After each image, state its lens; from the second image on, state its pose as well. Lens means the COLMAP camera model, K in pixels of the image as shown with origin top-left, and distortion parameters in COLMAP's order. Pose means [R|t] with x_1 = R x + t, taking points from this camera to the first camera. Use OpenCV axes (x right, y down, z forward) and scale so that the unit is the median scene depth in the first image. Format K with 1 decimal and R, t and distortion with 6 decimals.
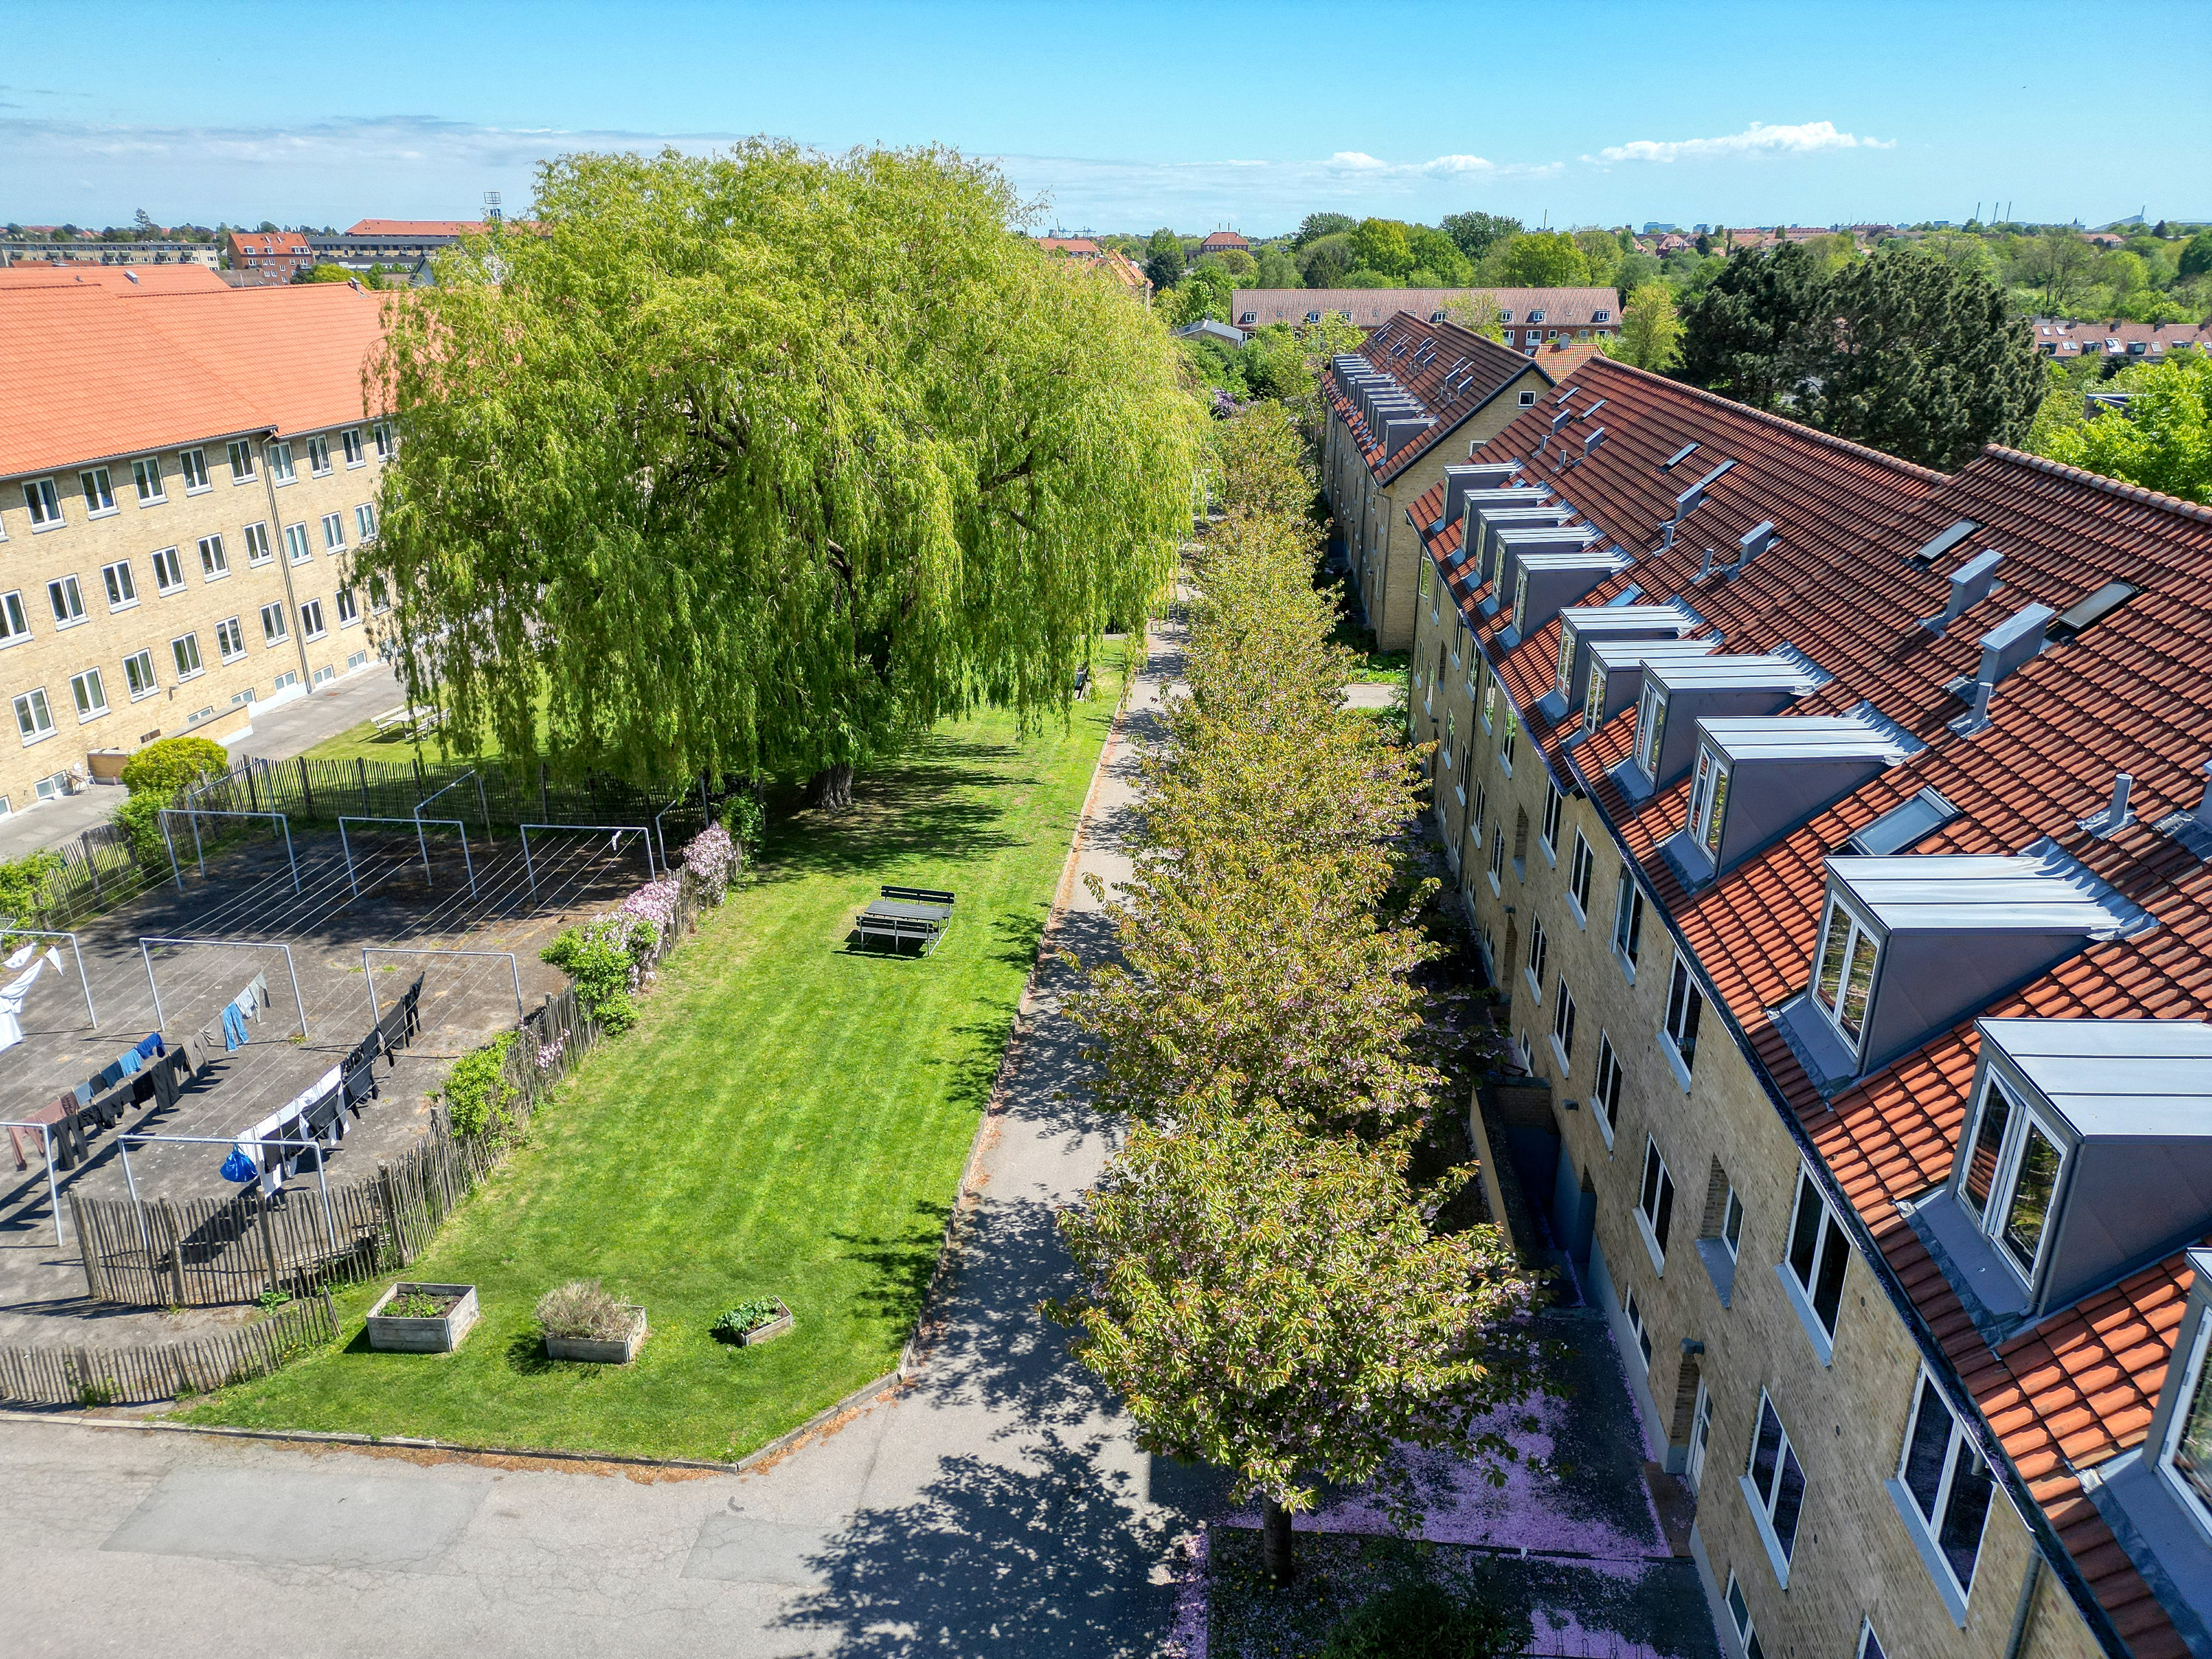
lens RADIAL K [[1548.7, 0, 1112.7], [0, 1548.7, 833.5], [0, 0, 1]] dist [0.074953, -0.074522]
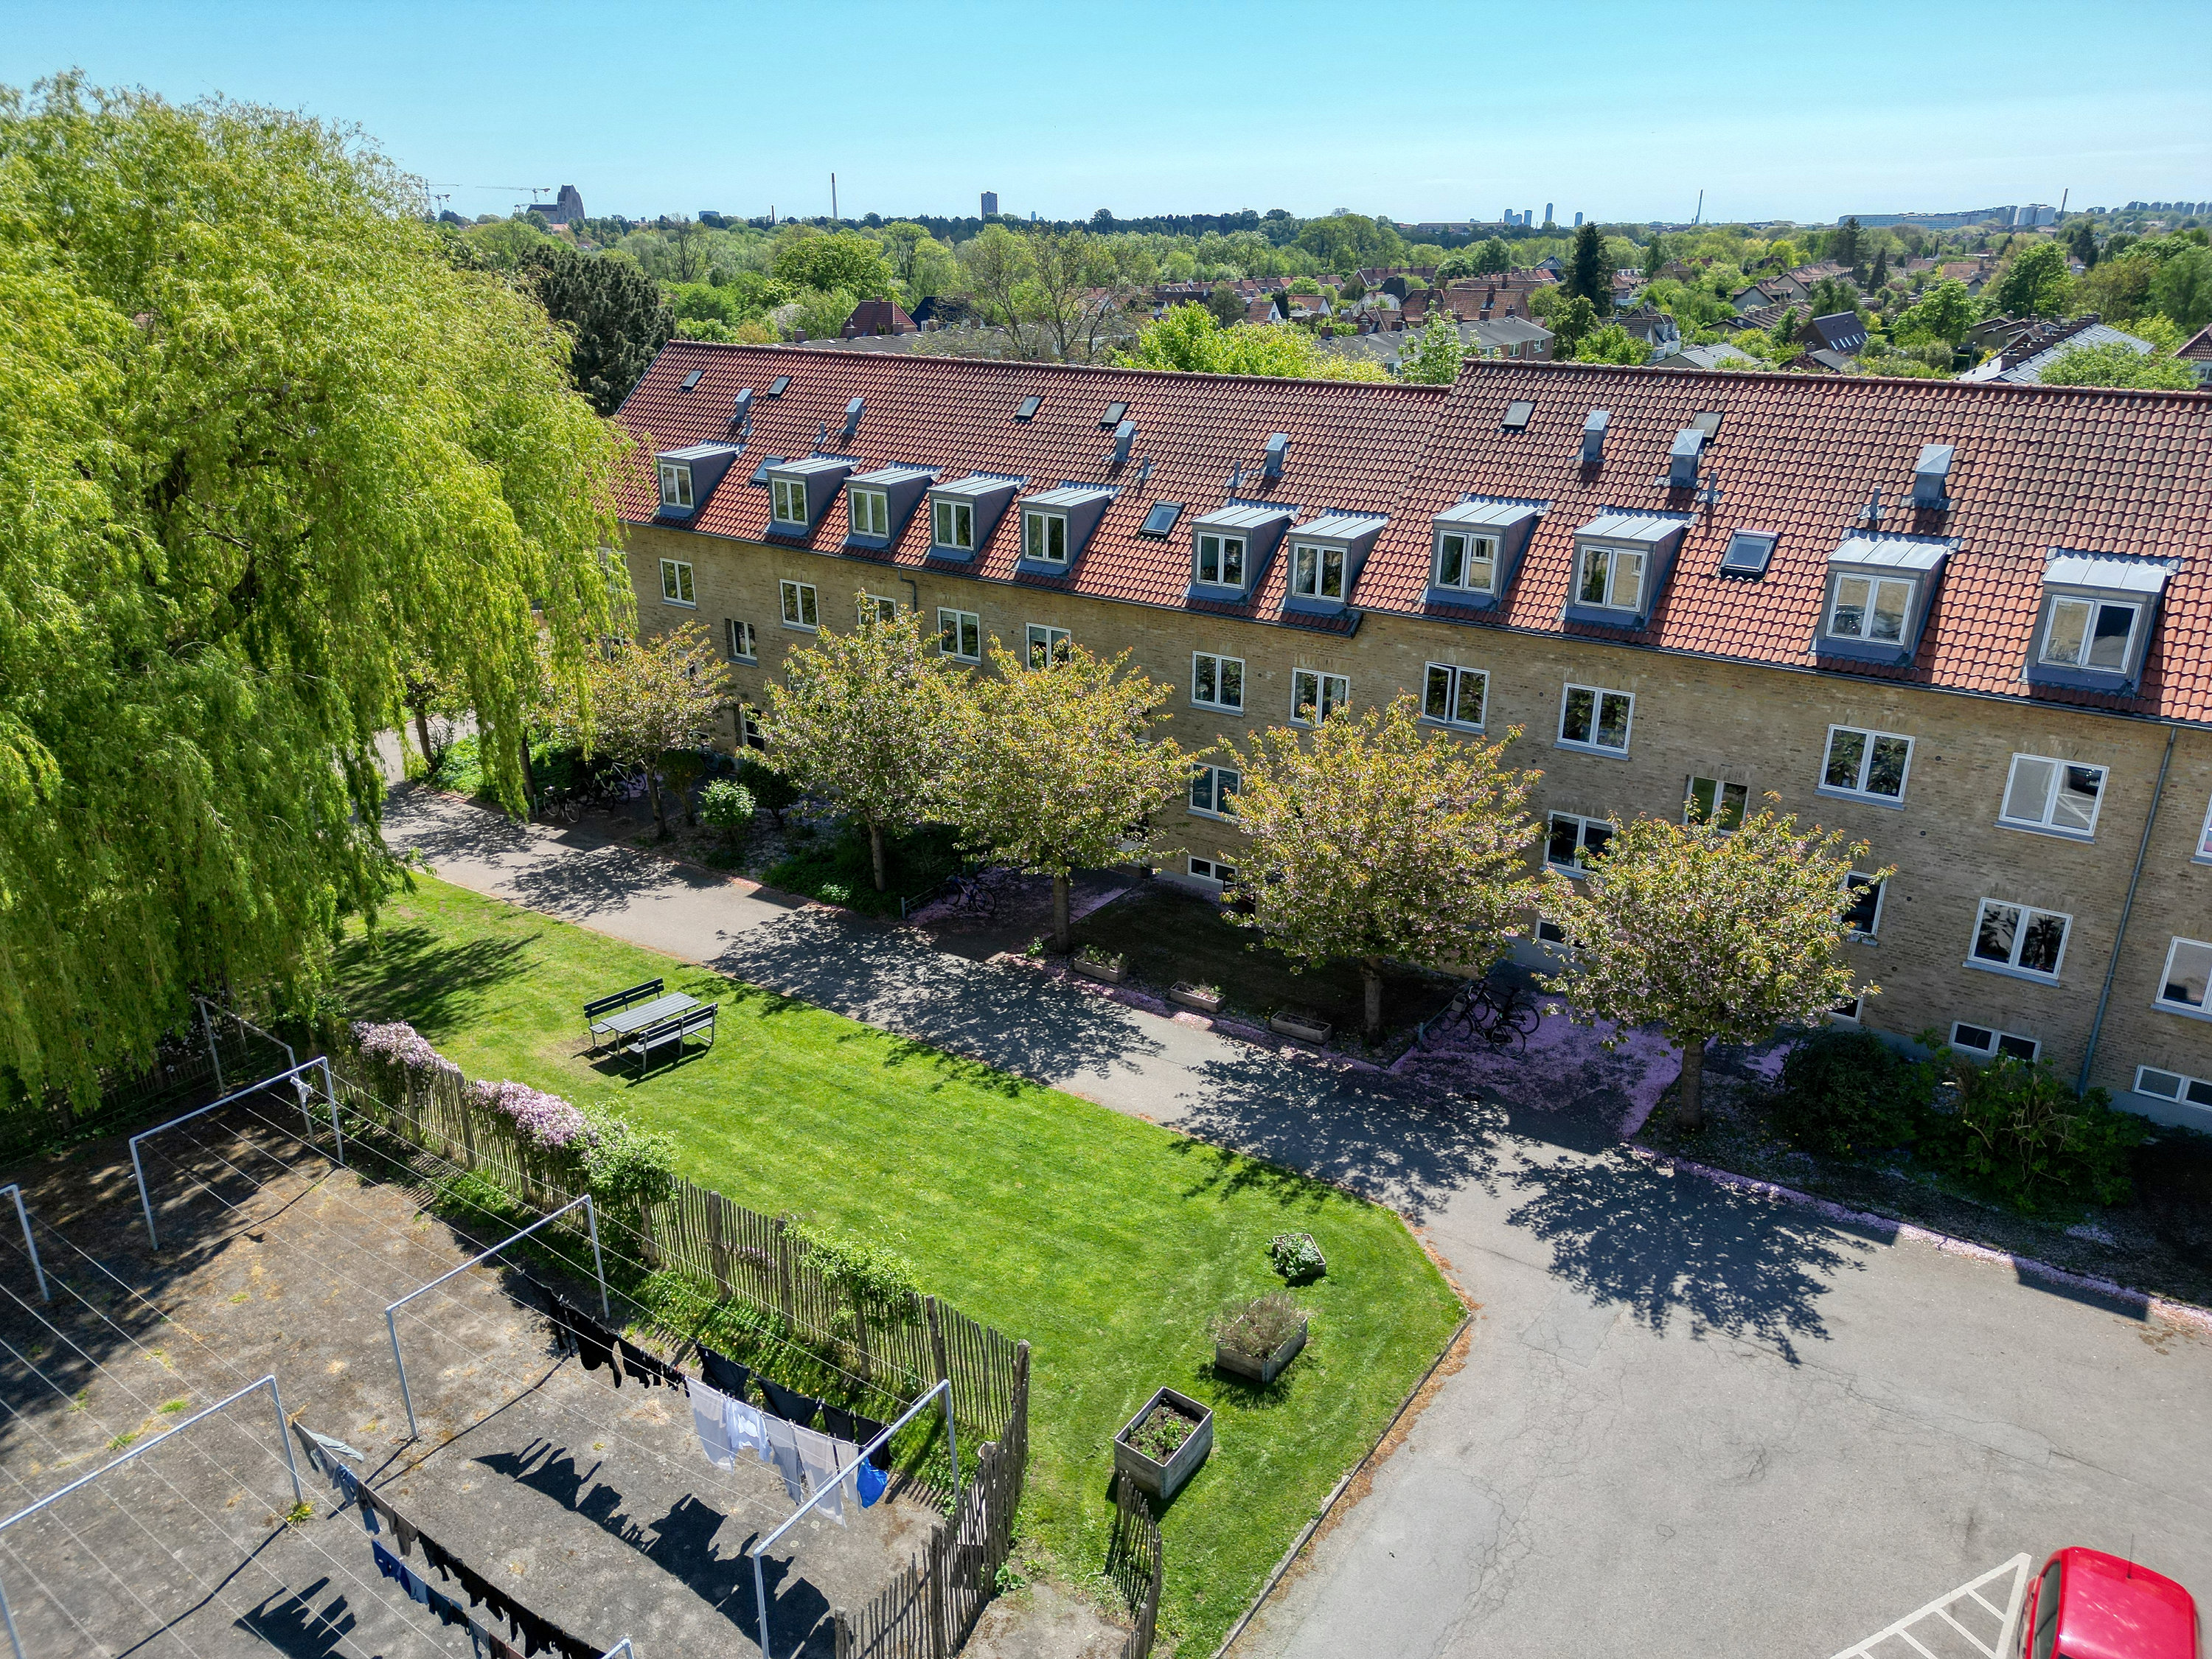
lens RADIAL K [[1548.7, 0, 1112.7], [0, 1548.7, 833.5], [0, 0, 1]] dist [0.074953, -0.074522]
pose [[0.502561, -0.313113, 0.805849, -0.692503], [0.310052, 0.935382, 0.170082, -0.113843], [-0.807032, 0.164378, 0.567168, 0.302433]]
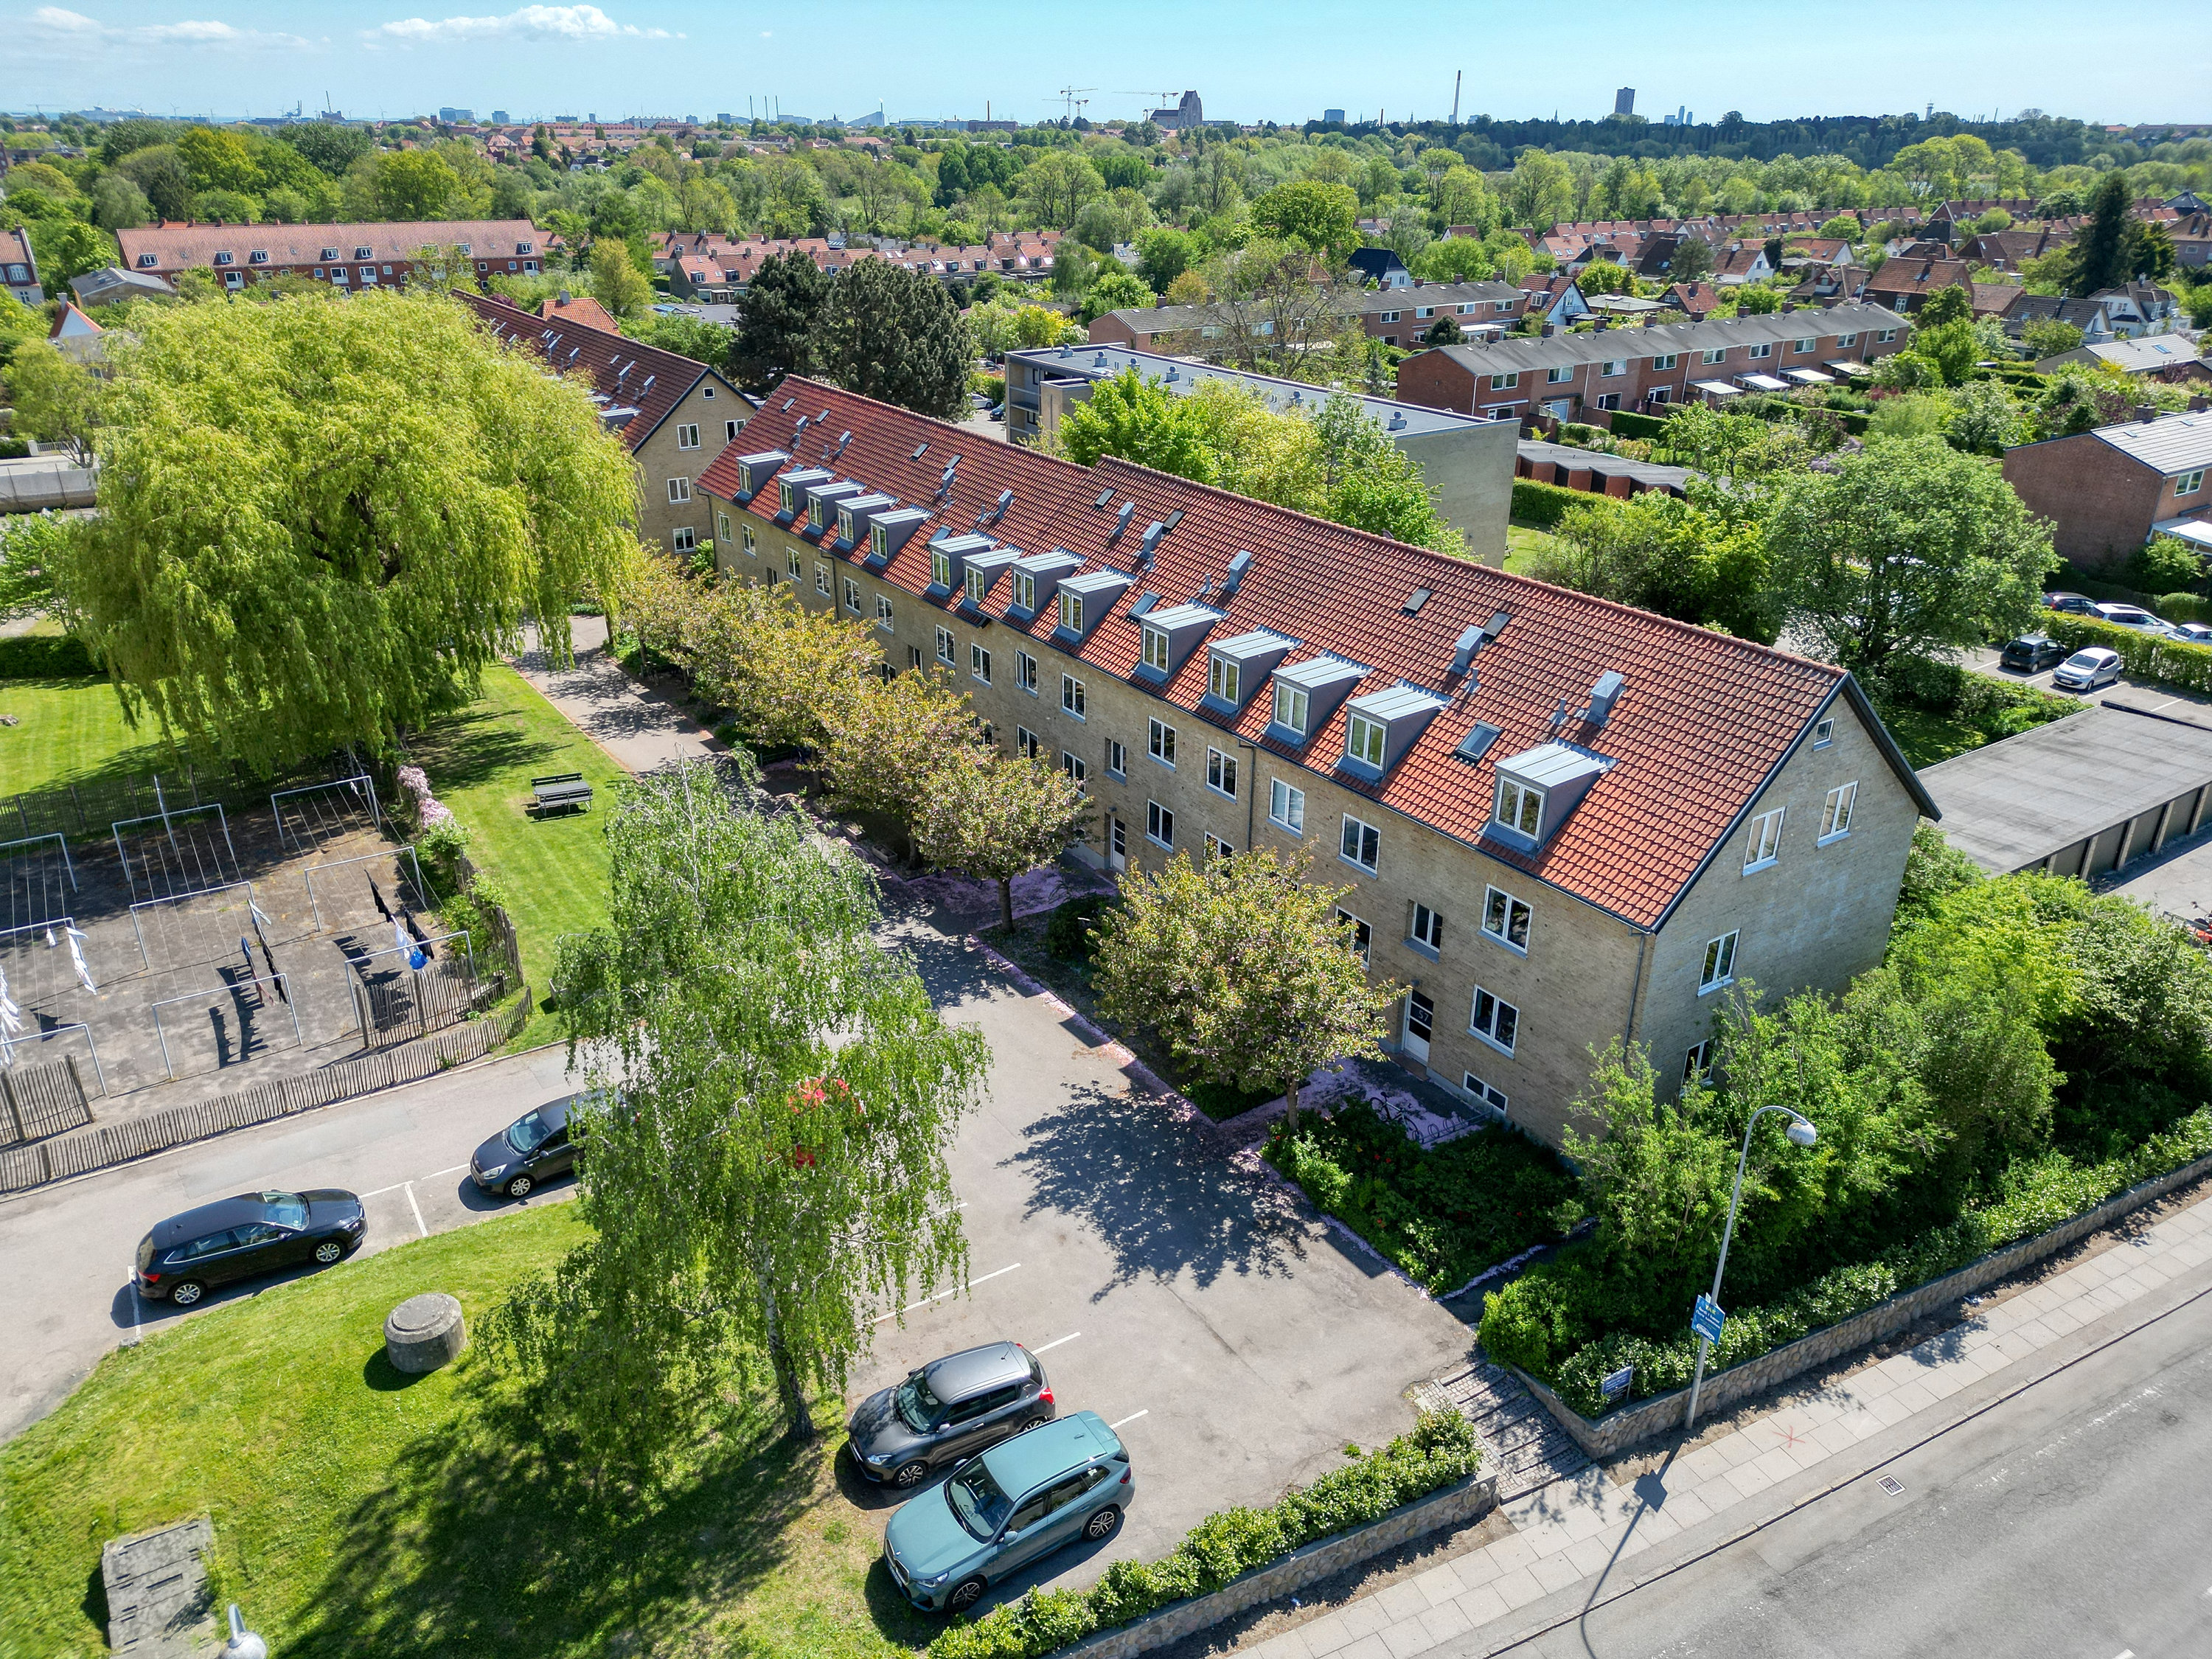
lens RADIAL K [[1548.7, 0, 1112.7], [0, 1548.7, 833.5], [0, 0, 1]] dist [0.074953, -0.074522]
pose [[0.778364, -0.255581, 0.573436, -0.646190], [0.219436, 0.966529, 0.132928, 0.005475], [-0.588216, 0.022366, 0.808395, -0.639483]]
